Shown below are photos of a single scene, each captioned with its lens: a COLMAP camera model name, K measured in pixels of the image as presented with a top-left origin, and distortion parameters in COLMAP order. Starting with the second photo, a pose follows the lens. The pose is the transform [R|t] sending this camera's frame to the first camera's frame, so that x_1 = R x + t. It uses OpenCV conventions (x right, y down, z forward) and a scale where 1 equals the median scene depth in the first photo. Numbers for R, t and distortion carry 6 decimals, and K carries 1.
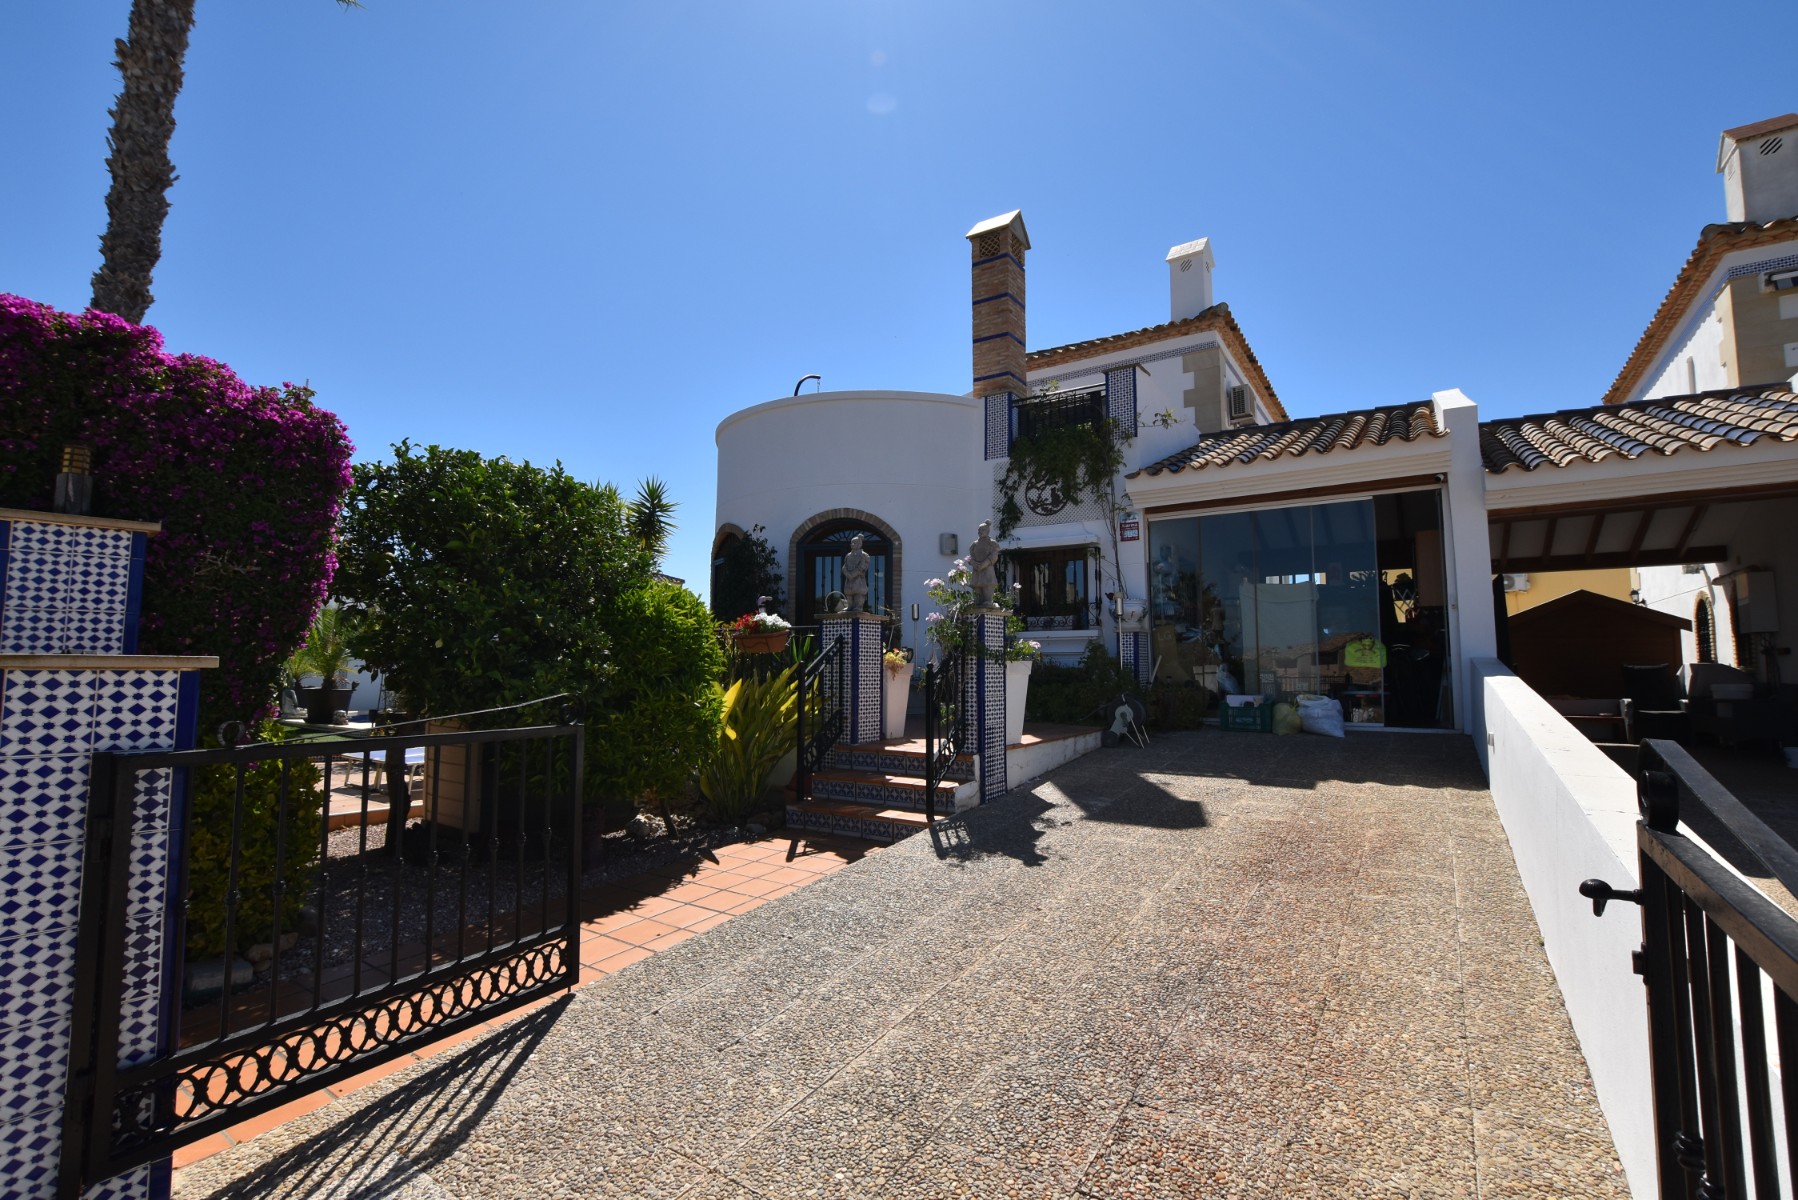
lens RADIAL K [[790.5, 0, 904.9], [0, 790.5, 599.2], [0, 0, 1]] dist [-0.035903, 0.006038]
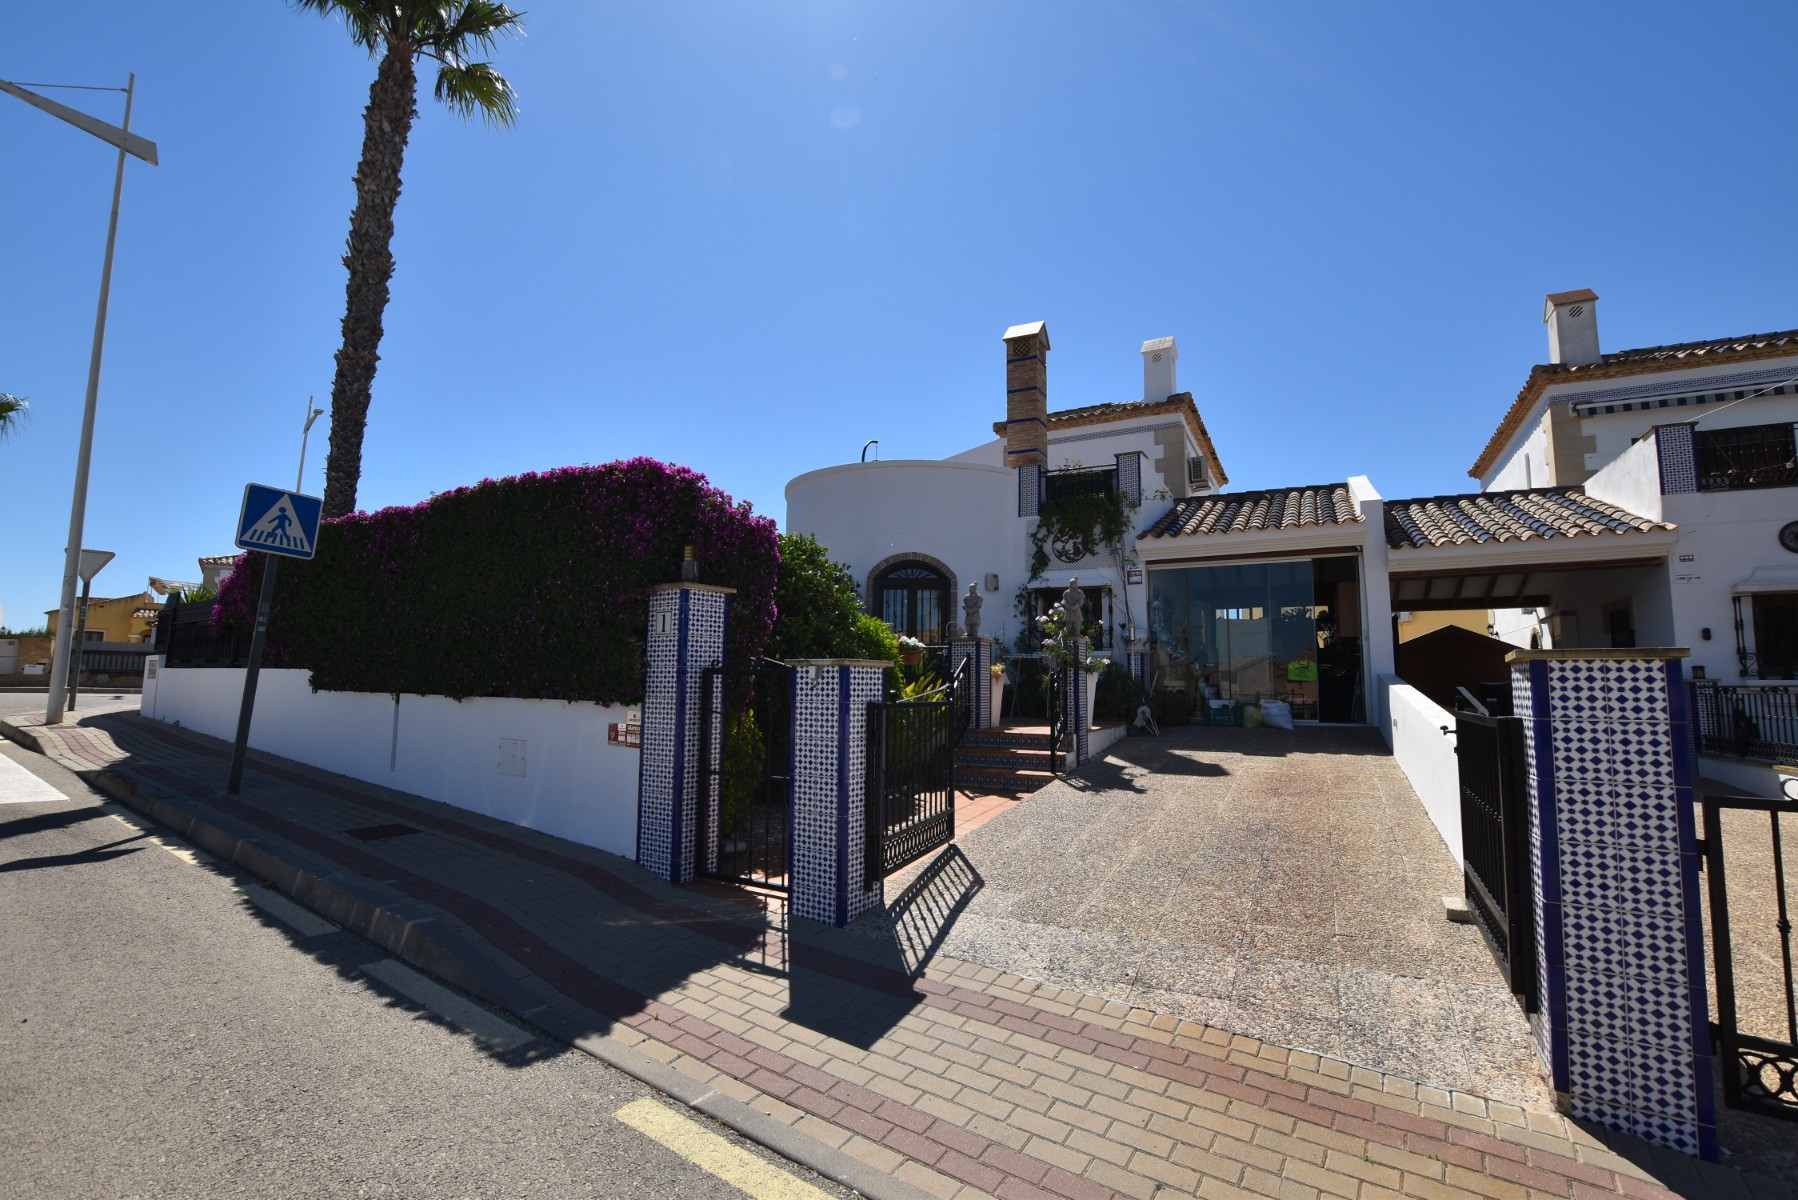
lens RADIAL K [[790.5, 0, 906.0], [0, 790.5, 596.5], [0, 0, 1]] dist [-0.035903, 0.006038]
pose [[0.994280, 0.020319, 0.104855, -0.266453], [-0.017642, 0.999496, -0.026388, -0.013111], [-0.105338, 0.024387, 0.994137, -0.315814]]
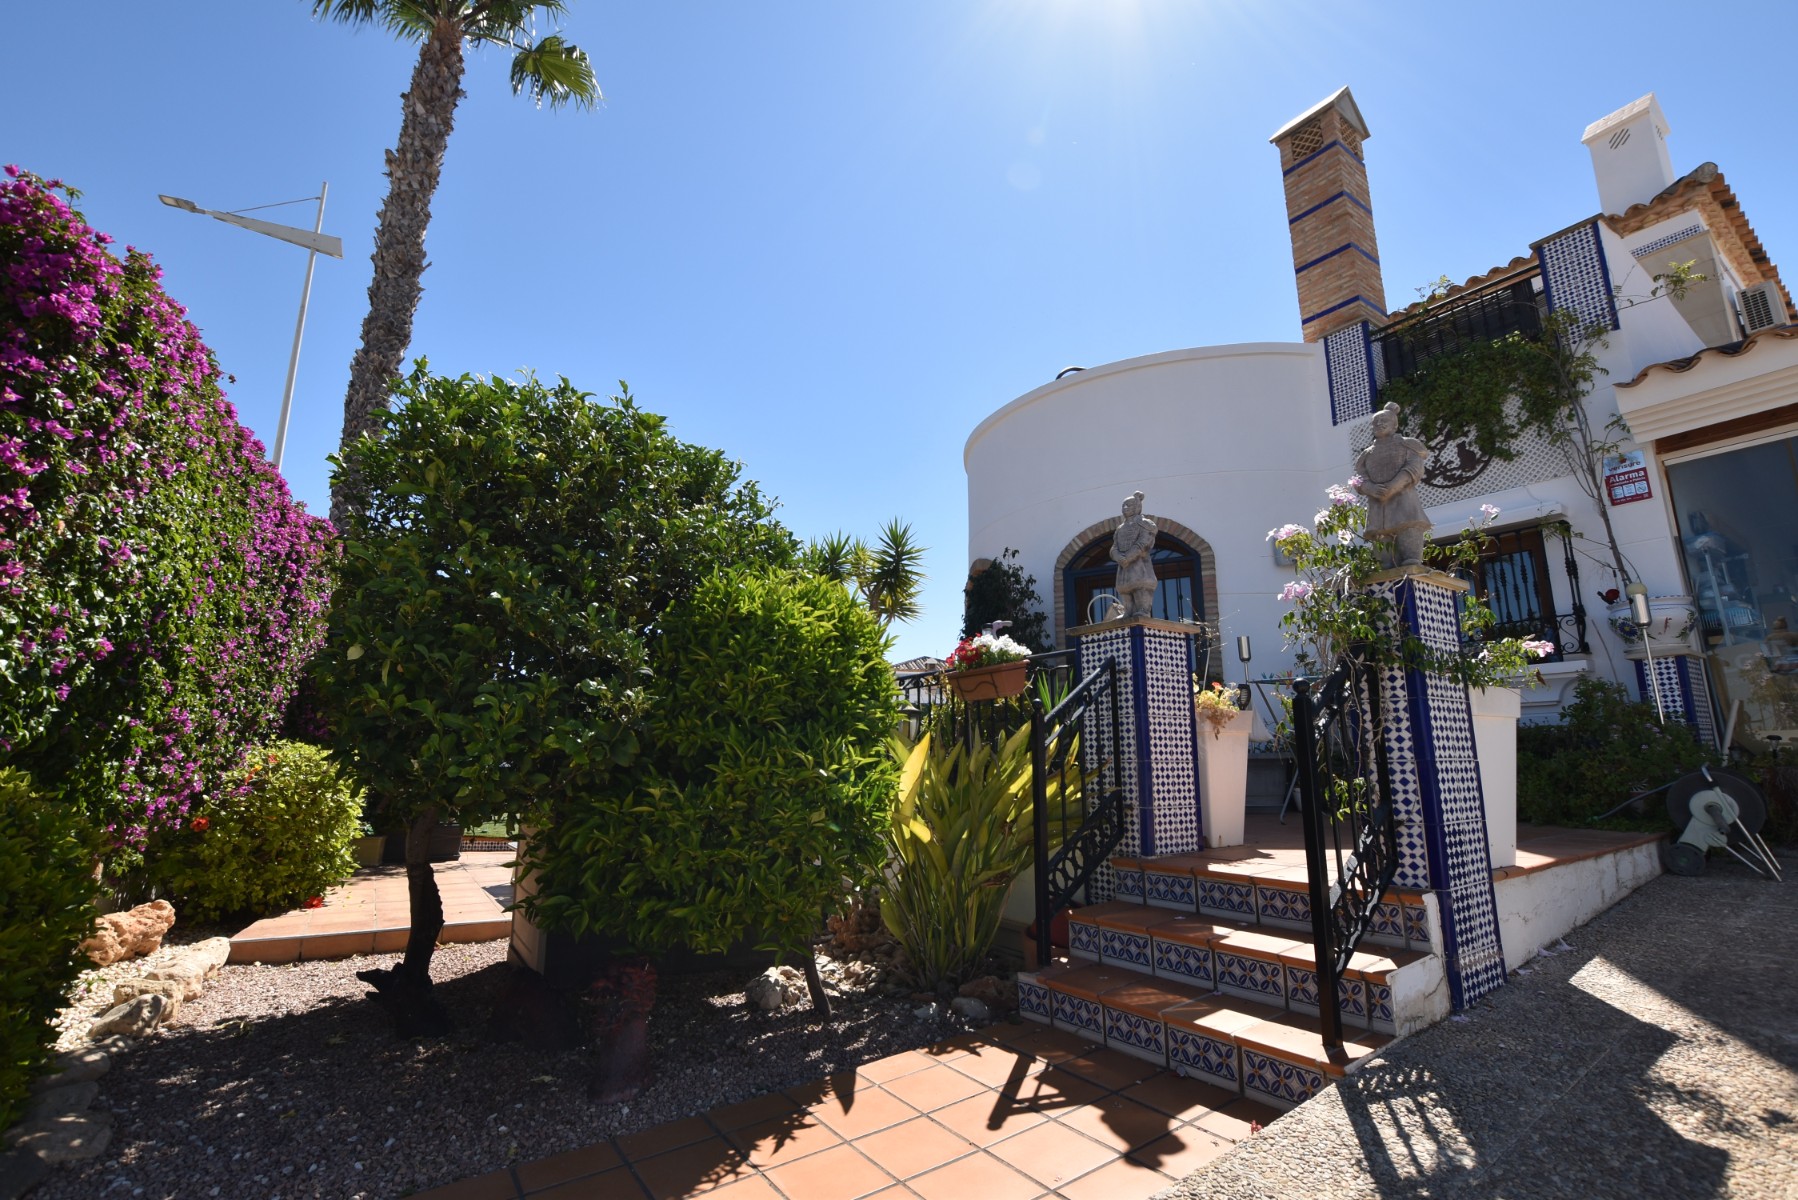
lens RADIAL K [[790.5, 0, 904.8], [0, 790.5, 602.8], [0, 0, 1]] dist [-0.035903, 0.006038]
pose [[0.926523, -0.077193, -0.368233, -0.005632], [0.034314, 0.991984, -0.121614, 0.054517], [0.374670, 0.100043, 0.921745, 0.326757]]
